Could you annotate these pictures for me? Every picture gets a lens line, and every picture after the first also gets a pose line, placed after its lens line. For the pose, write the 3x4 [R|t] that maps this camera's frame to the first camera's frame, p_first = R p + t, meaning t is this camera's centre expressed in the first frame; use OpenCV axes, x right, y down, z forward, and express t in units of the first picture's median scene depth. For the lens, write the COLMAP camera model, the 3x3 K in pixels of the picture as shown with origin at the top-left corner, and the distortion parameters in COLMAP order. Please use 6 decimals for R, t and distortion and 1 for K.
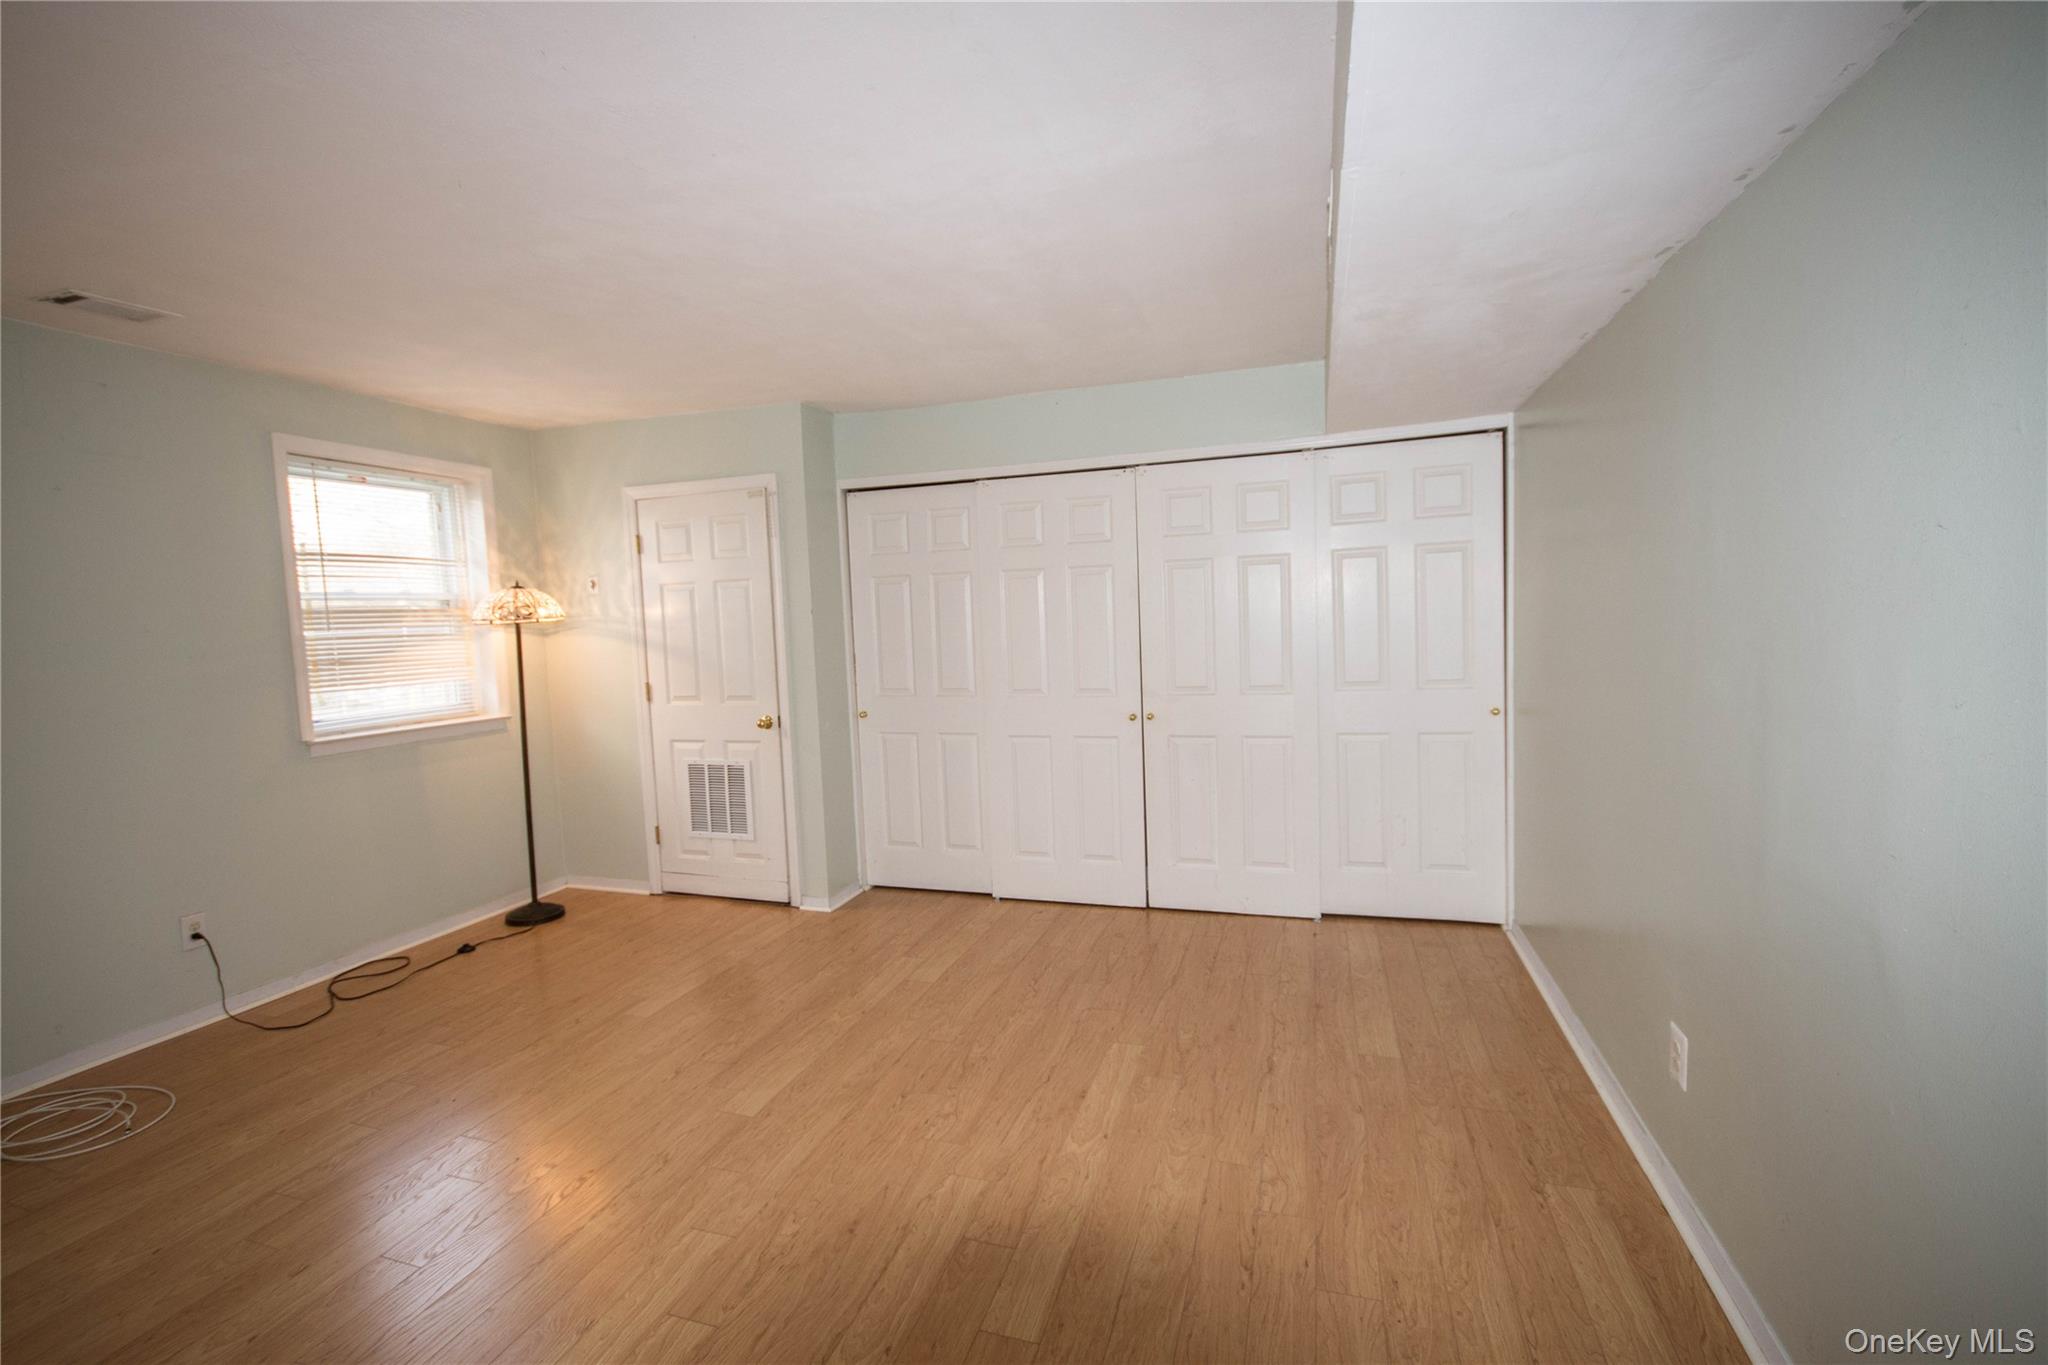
lens RADIAL K [[903.7, 0, 1012.8], [0, 903.7, 680.8], [0, 0, 1]] dist [0.006412, -0.009101]
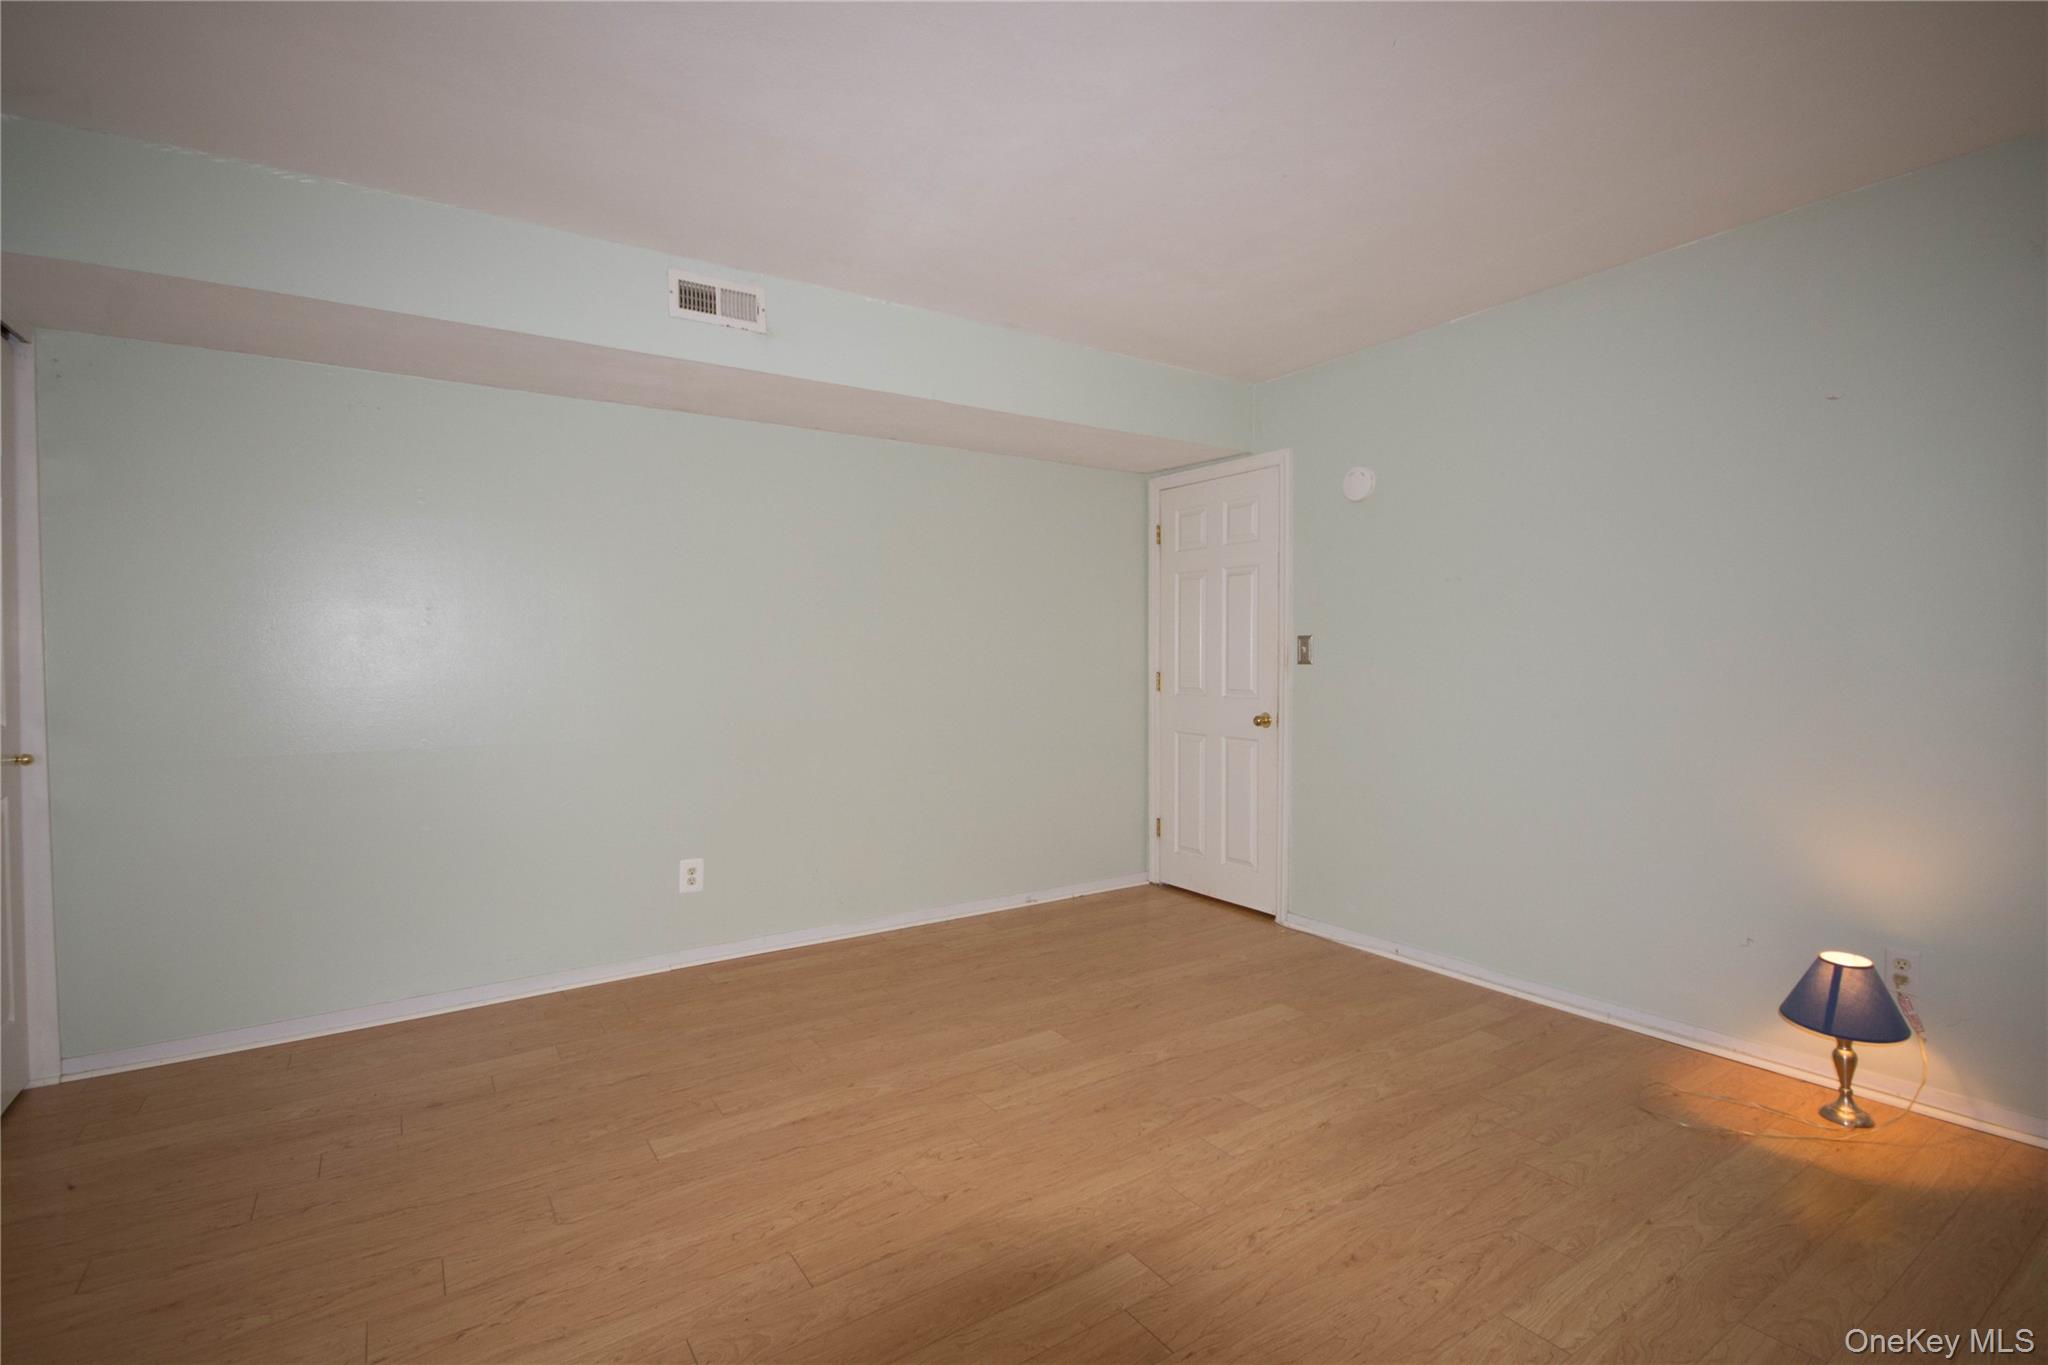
lens RADIAL K [[900.2, 0, 1028.4], [0, 900.2, 678.3], [0, 0, 1]] dist [0.000048, -0.000018]
pose [[-0.789572, 0.026206, 0.613098, -0.454167], [0.082732, 0.994512, 0.064036, -0.006566], [-0.608055, 0.101284, -0.787407, 1.059650]]
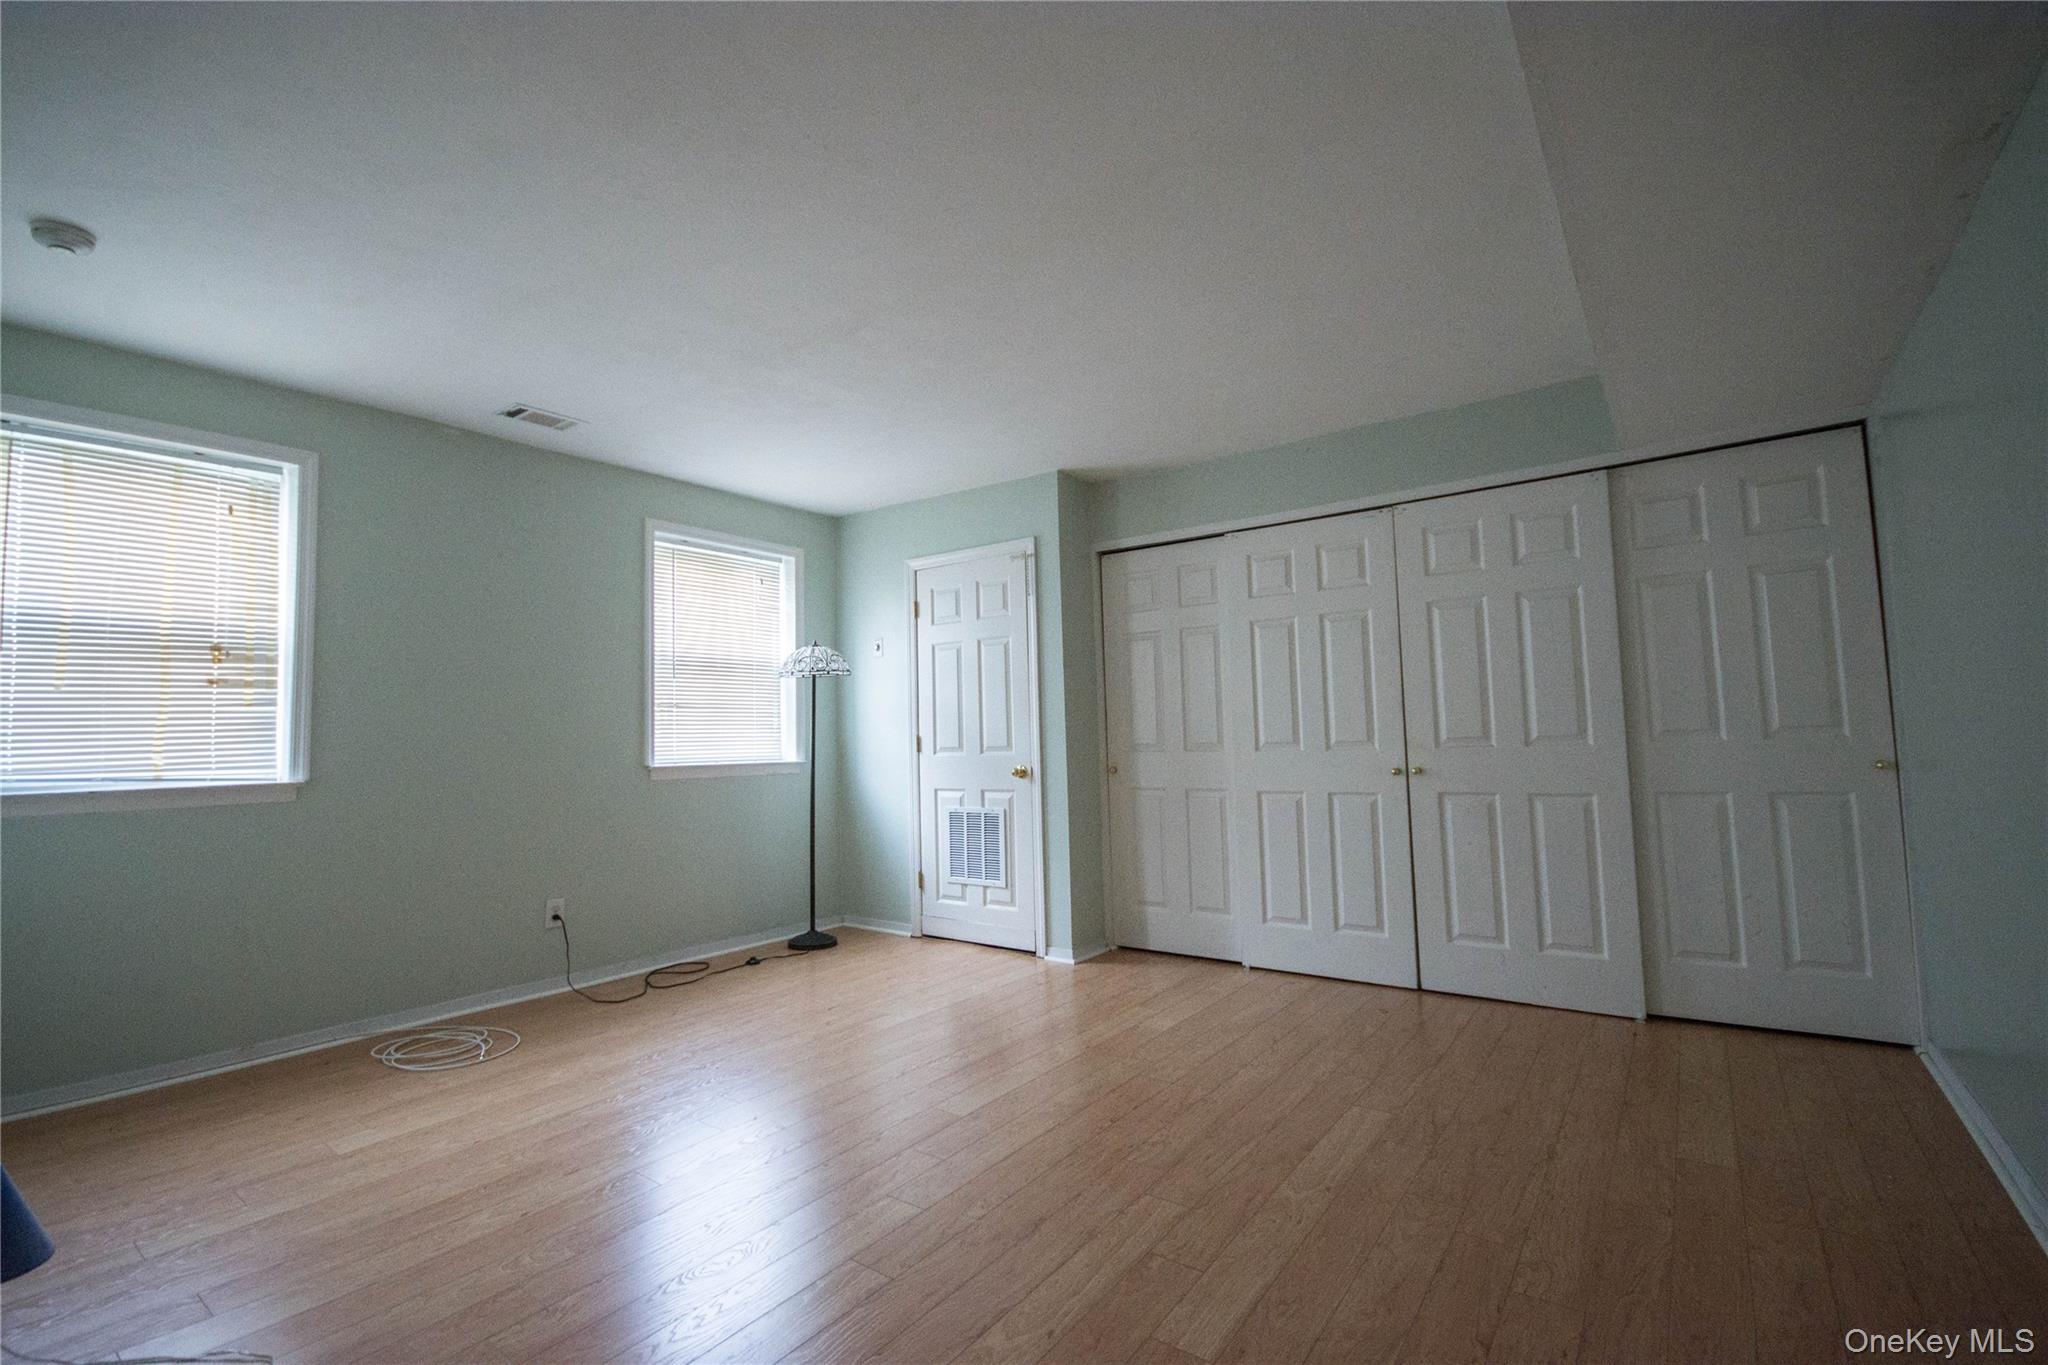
lens RADIAL K [[903.7, 0, 1013.3], [0, 903.7, 682.6], [0, 0, 1]] dist [0.006412, -0.009101]
pose [[0.948716, -0.006598, -0.316062, 0.060039], [-0.034179, 0.991781, -0.123299, 0.085202], [0.314278, 0.127778, 0.940692, 0.004659]]
